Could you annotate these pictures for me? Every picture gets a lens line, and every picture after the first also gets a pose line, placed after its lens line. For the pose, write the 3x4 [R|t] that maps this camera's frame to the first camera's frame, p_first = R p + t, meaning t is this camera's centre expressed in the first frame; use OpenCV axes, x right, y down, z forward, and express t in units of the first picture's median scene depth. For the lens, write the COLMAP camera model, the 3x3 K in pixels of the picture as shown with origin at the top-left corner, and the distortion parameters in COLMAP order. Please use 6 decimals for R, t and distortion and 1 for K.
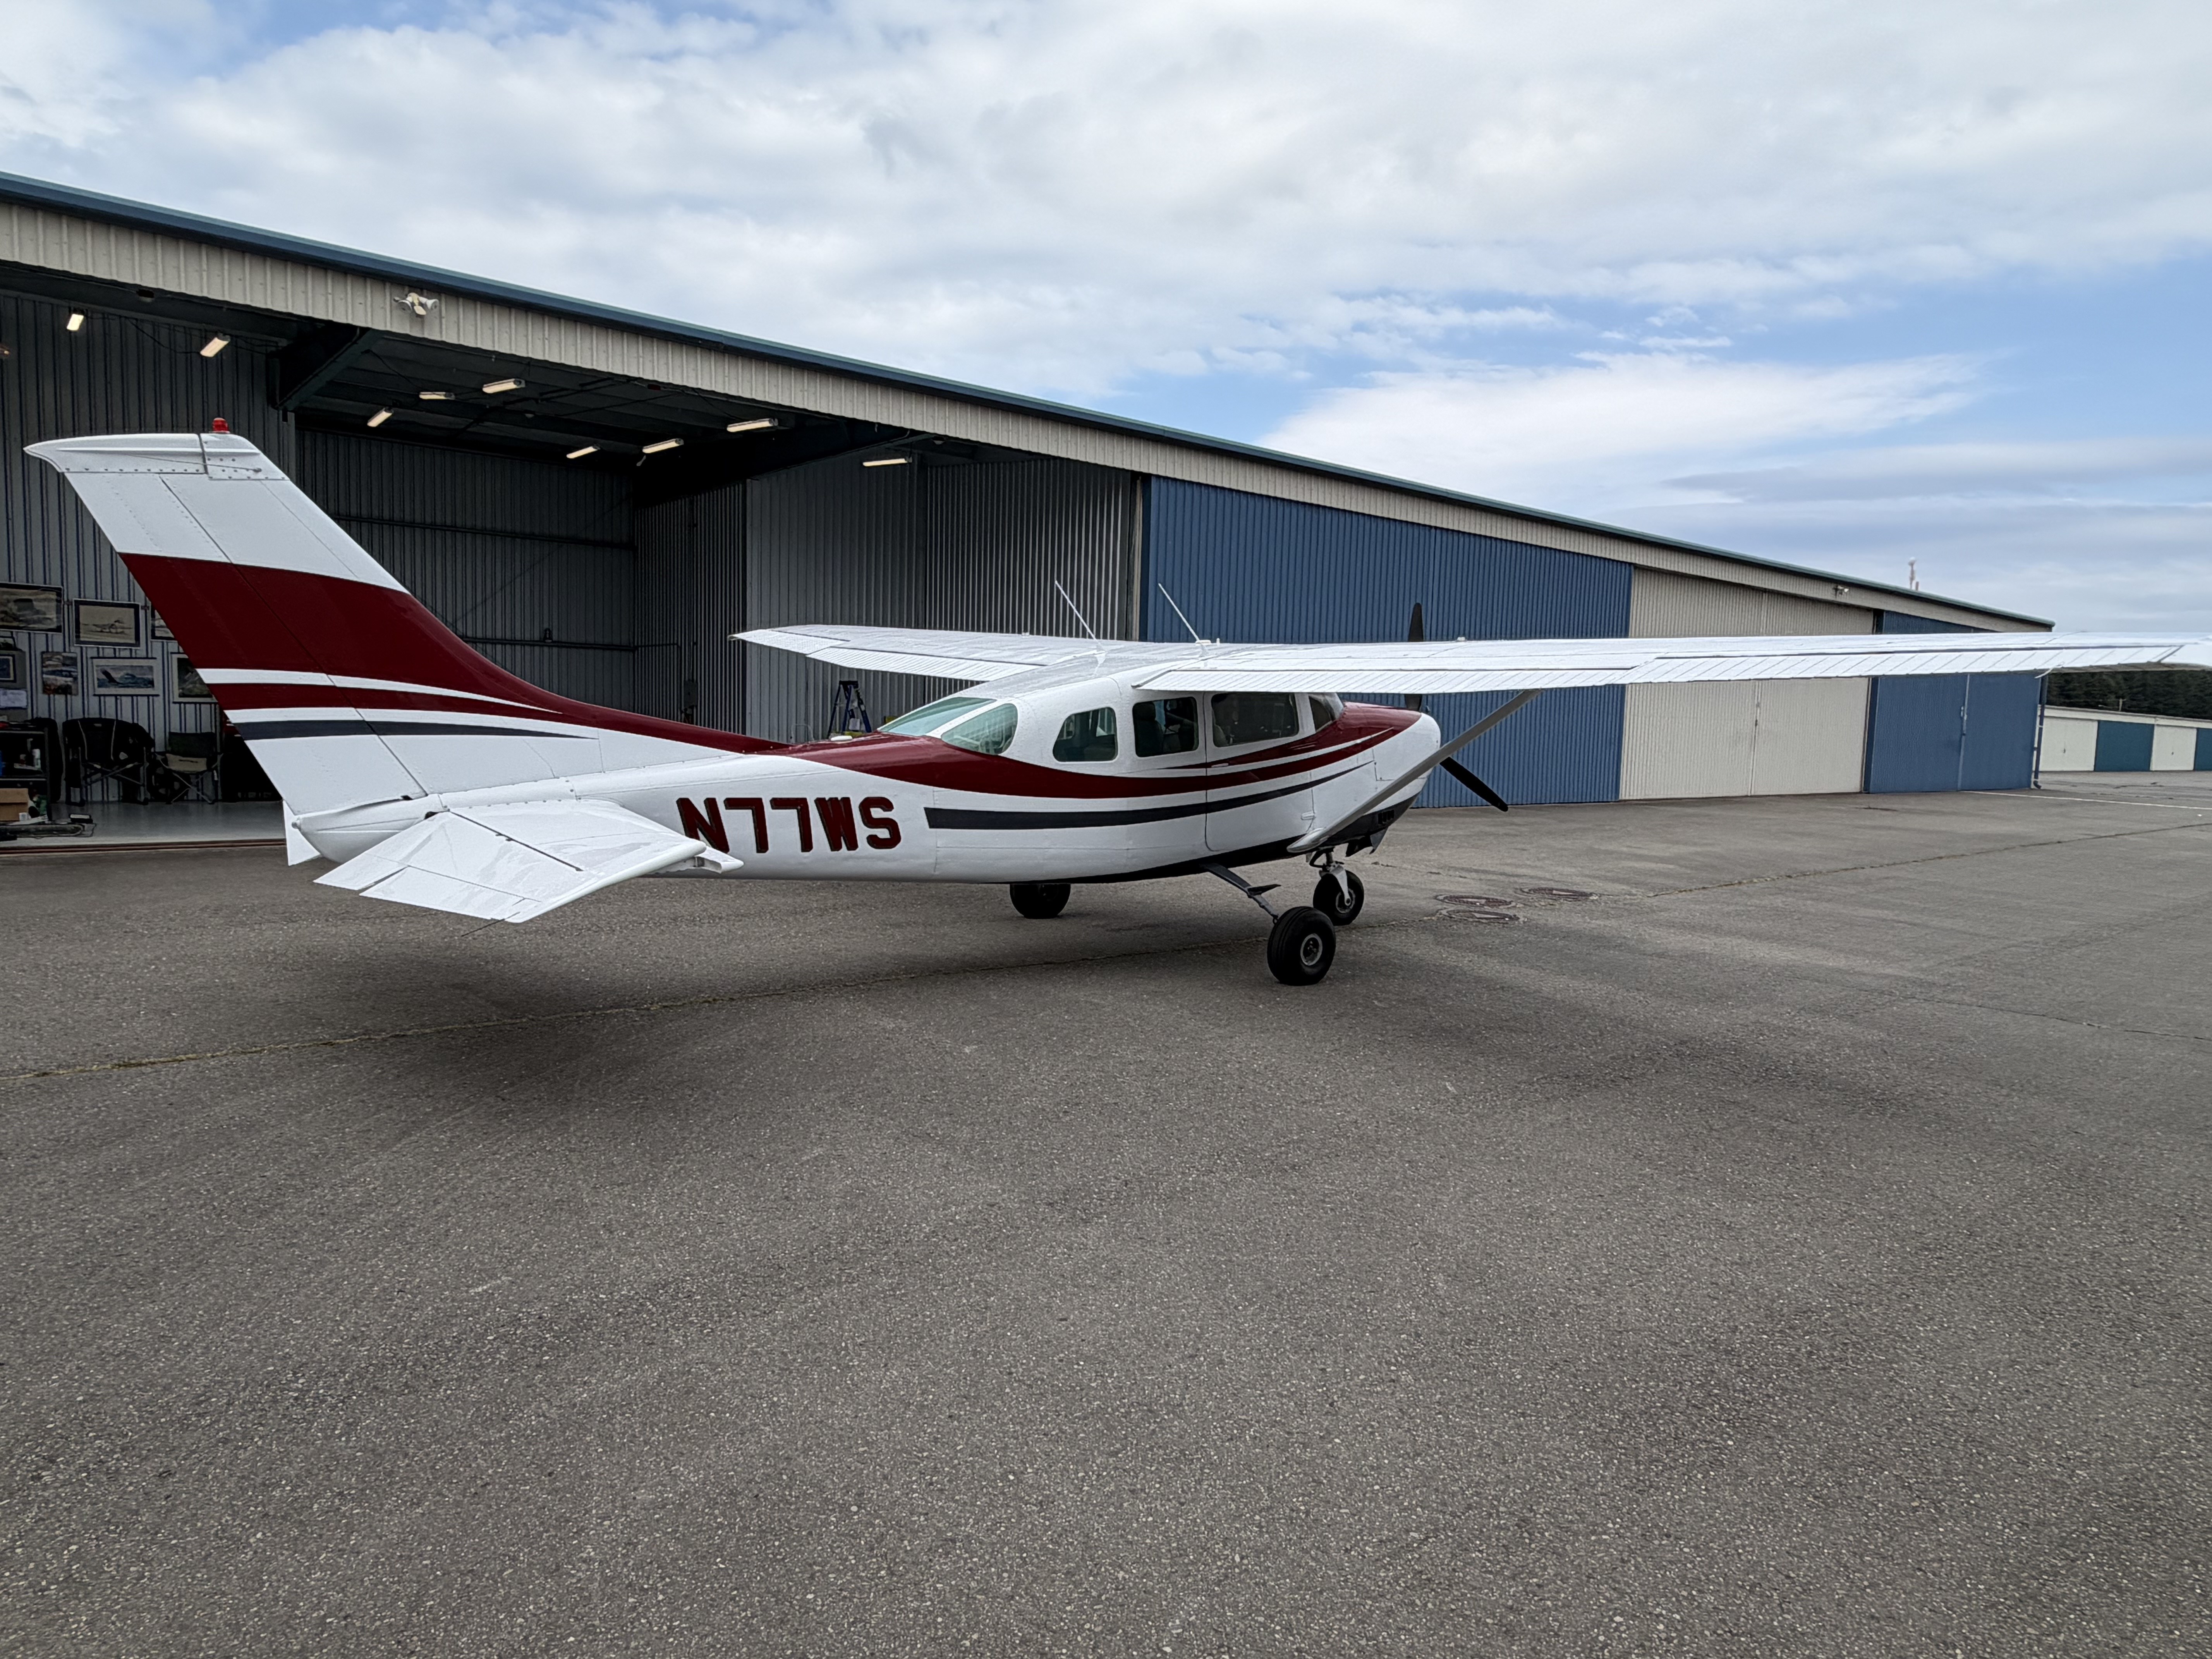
lens RADIAL K [[1370.4, 0, 1106.4], [0, 1370.4, 830.7], [0, 0, 1]] dist [0.000800, -0.000298]
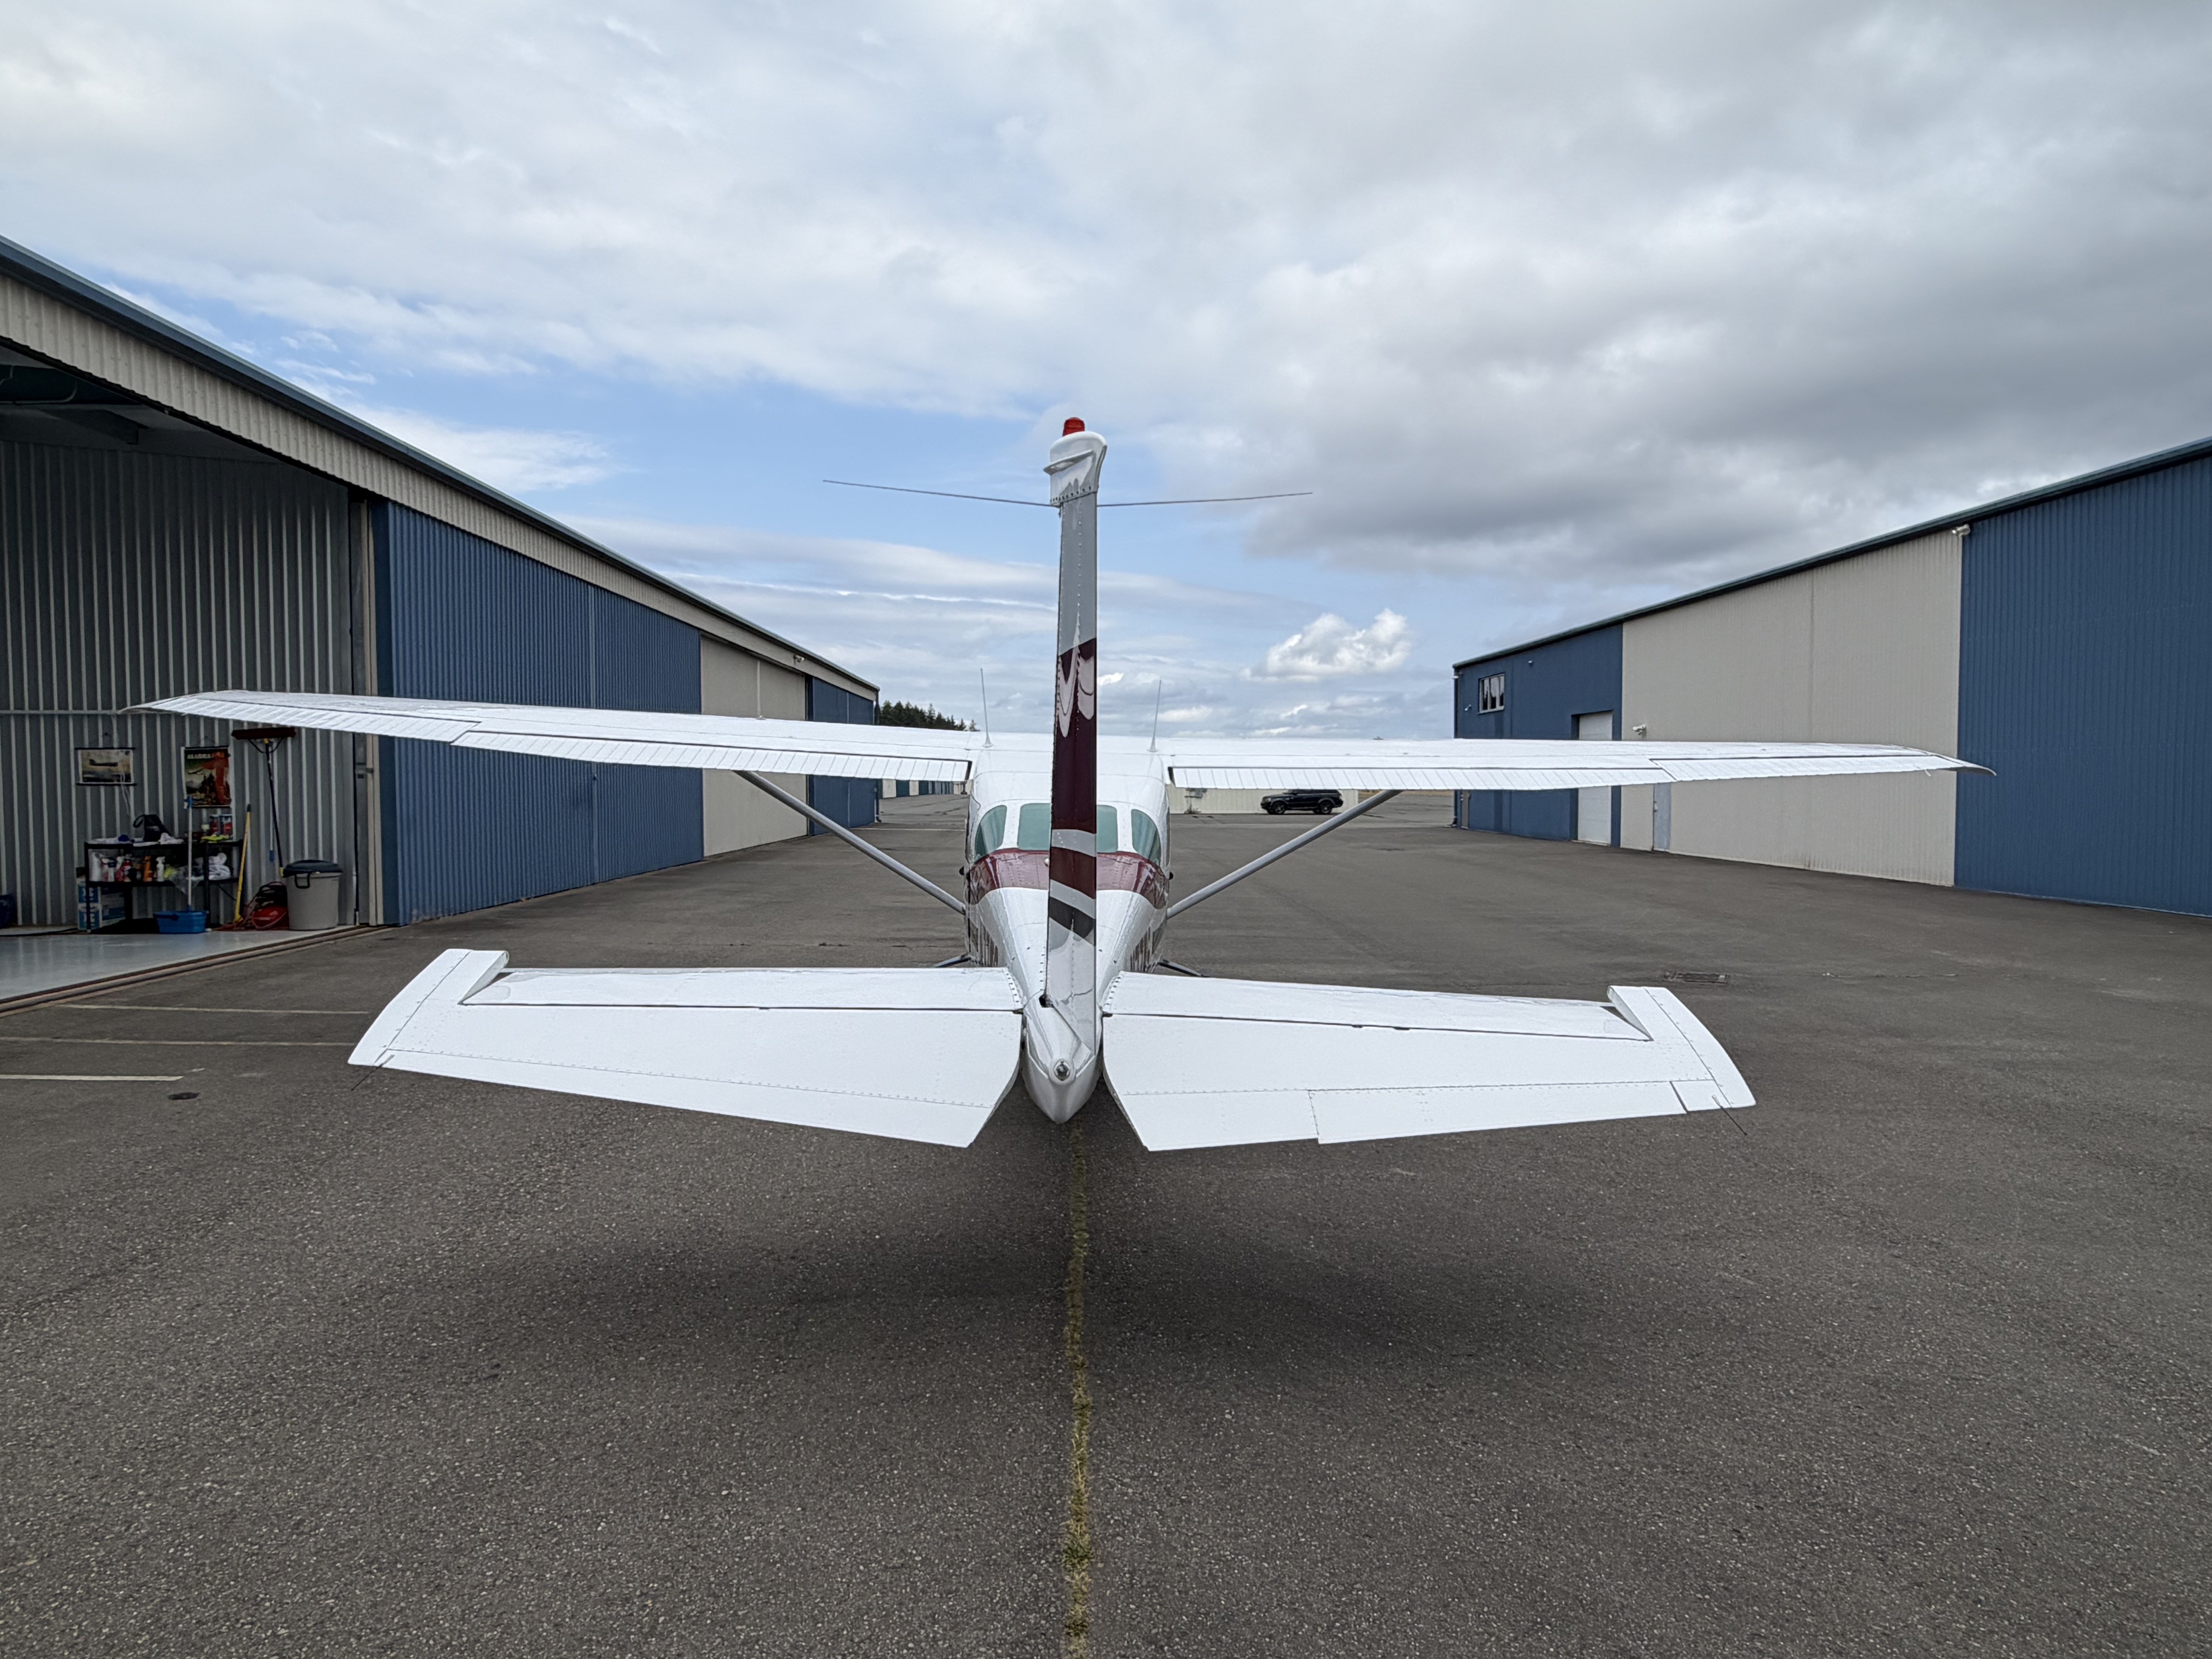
lens RADIAL K [[1370.4, 0, 1123.7], [0, 1370.4, 828.0], [0, 0, 1]] dist [0.000800, -0.000298]
pose [[0.624099, -0.056993, 0.779264, -1.248873], [0.086586, 0.996238, 0.003516, -0.130181], [-0.776533, 0.065279, 0.626686, 0.705646]]
